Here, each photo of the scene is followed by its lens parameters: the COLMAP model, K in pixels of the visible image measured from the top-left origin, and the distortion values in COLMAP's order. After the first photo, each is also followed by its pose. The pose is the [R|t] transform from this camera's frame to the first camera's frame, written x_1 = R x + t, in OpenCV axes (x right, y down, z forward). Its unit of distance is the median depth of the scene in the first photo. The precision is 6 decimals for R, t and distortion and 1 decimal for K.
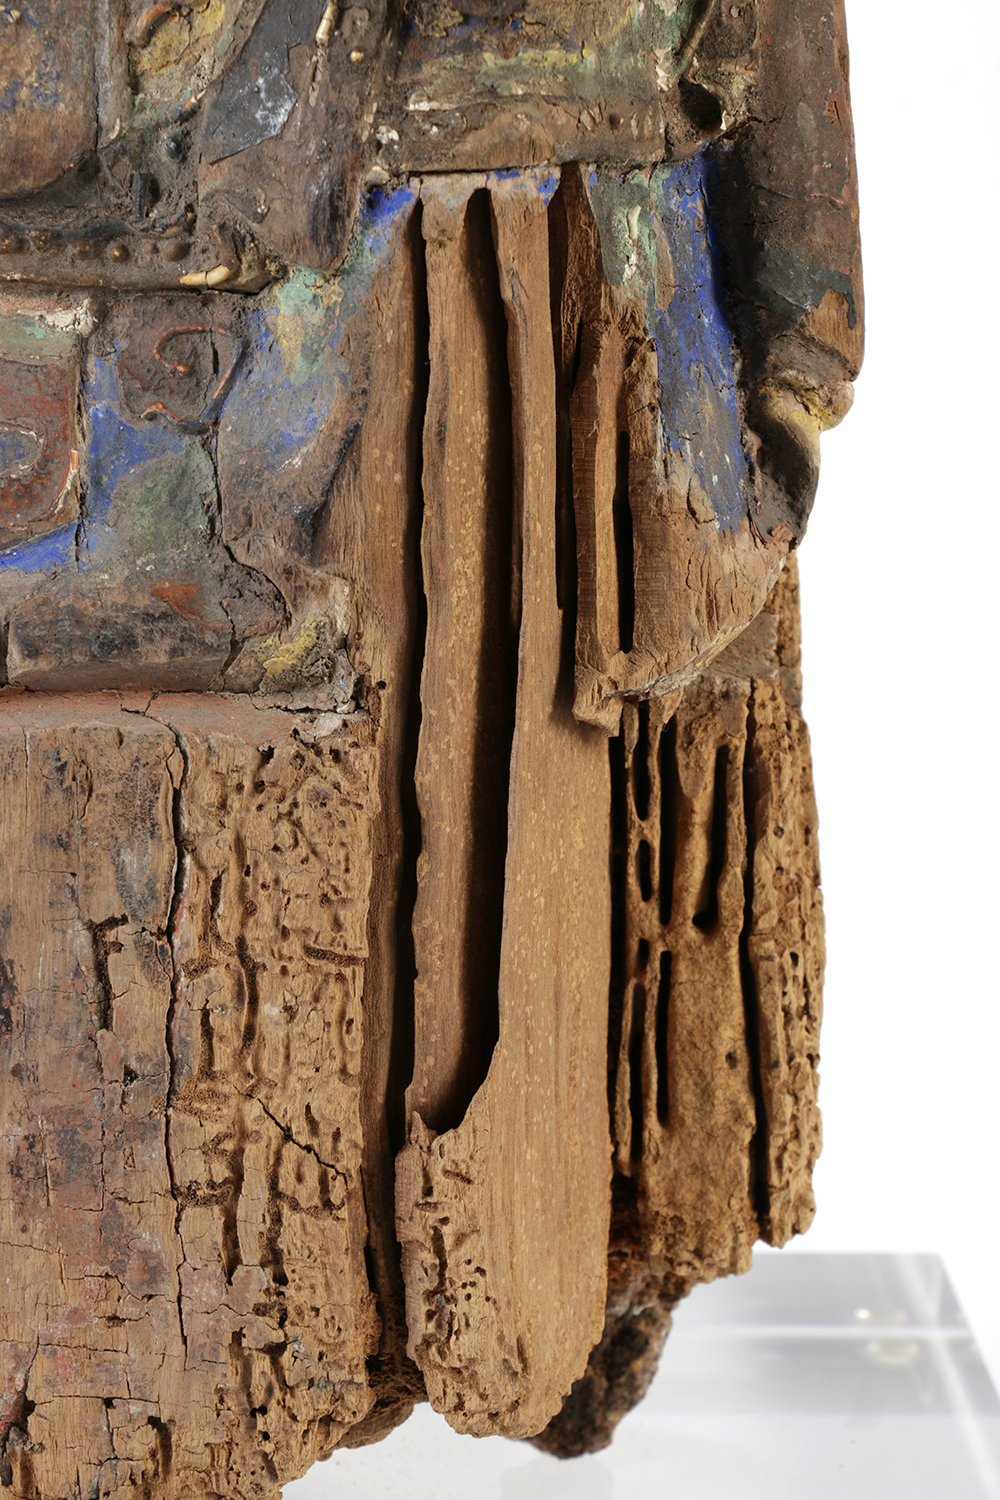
lens RADIAL K [[5293.3, 0, 500.7], [0, 5293.3, 754.4], [0, 0, 1]] dist [0.485115, 0.000000]
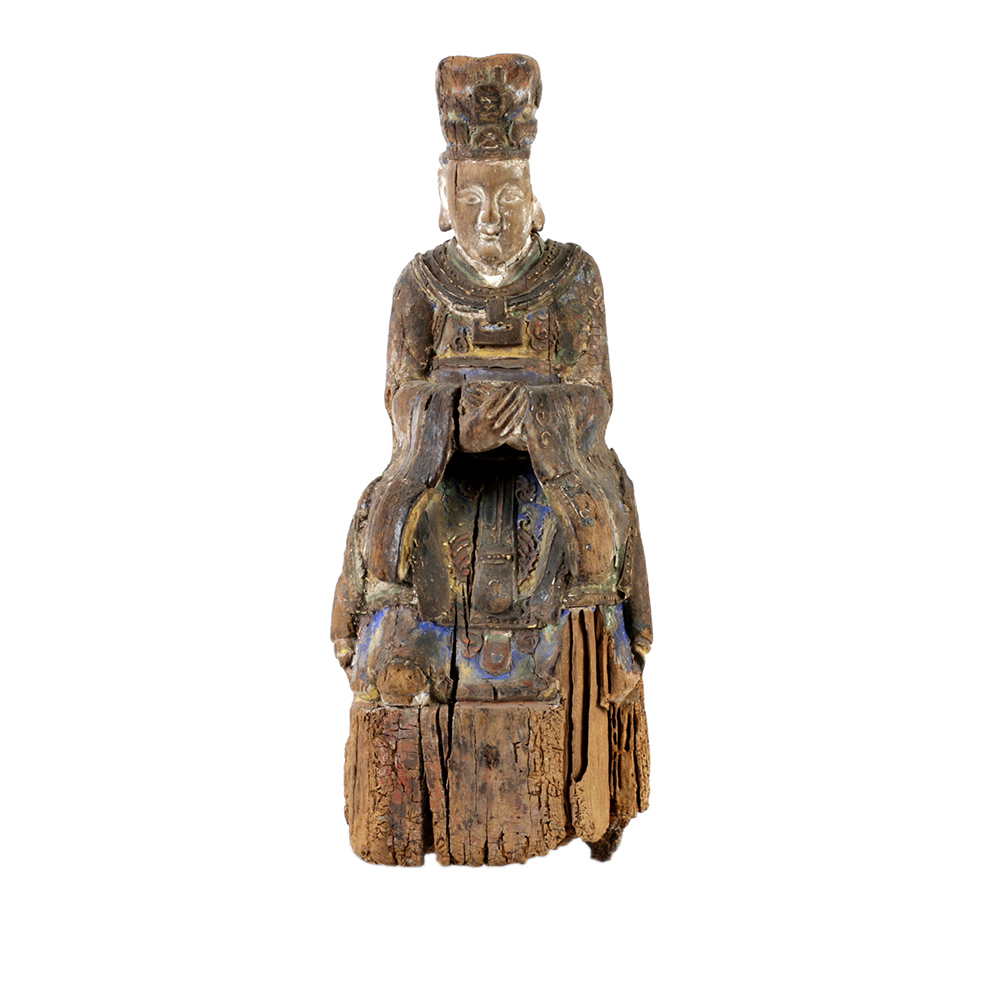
lens RADIAL K [[3798.7, 0, 491.8], [0, 3798.7, 495.8], [0, 0, 1]] dist [0.341432, 0.000000]
pose [[0.999660, -0.019310, -0.017537, -0.025220], [0.016654, 0.989913, -0.140691, 0.329683], [0.020077, 0.140351, 0.989898, -2.920568]]
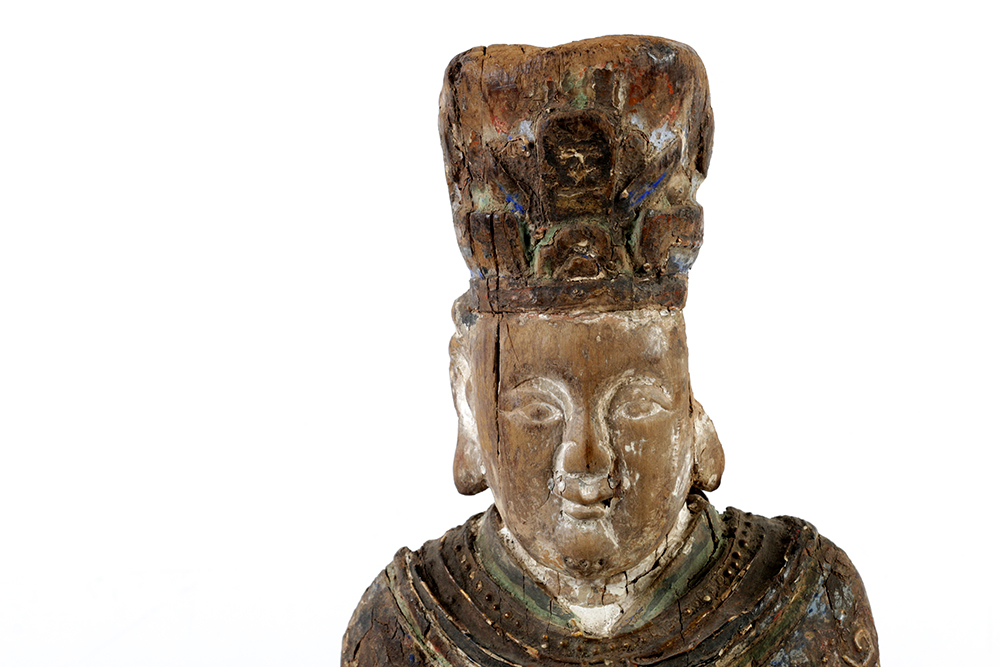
lens RADIAL K [[3638.2, 0, 497.3], [0, 3638.2, 347.3], [0, 0, 1]] dist [0.527505, 0.000000]
pose [[0.999113, -0.039566, -0.014392, -0.104177], [0.035204, 0.972589, -0.229852, -0.223679], [0.023092, 0.229141, 0.973119, -0.471569]]
